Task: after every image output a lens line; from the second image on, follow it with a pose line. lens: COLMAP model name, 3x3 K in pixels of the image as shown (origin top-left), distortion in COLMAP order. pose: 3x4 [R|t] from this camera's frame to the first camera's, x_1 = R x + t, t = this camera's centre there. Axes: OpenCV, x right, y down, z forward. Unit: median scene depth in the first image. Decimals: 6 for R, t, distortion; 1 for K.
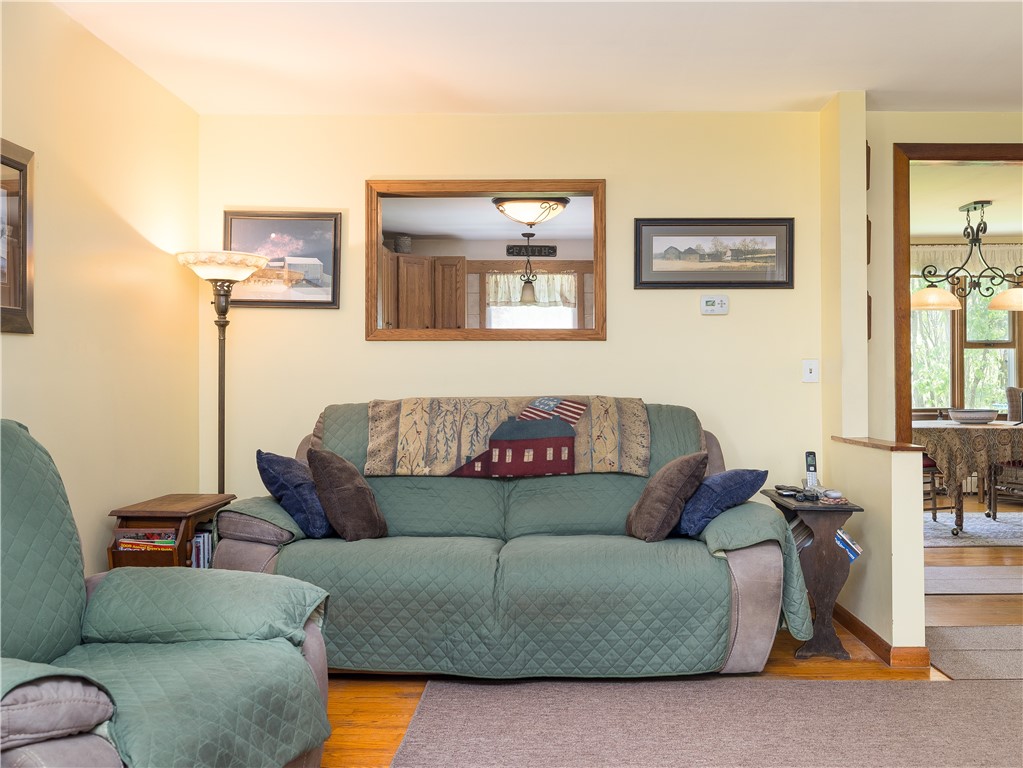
lens RADIAL K [[919.1, 0, 521.4], [0, 919.1, 385.3], [0, 0, 1]] dist [-0.001124, 0.001638]
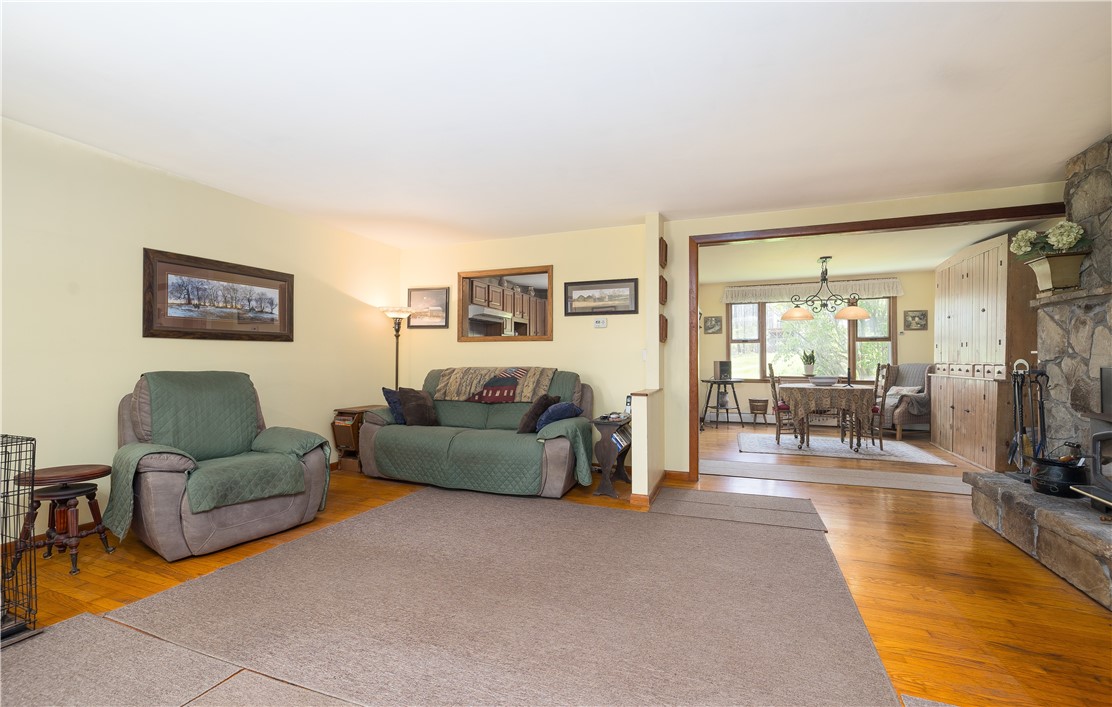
lens RADIAL K [[474.7, 0, 561.9], [0, 474.7, 360.3], [0, 0, 1]] dist [-0.002578, -0.000350]
pose [[0.934876, 0.004398, -0.354948, 0.534486], [-0.005097, 0.999986, -0.001034, -0.002952], [0.354939, 0.002776, 0.934885, -0.017209]]
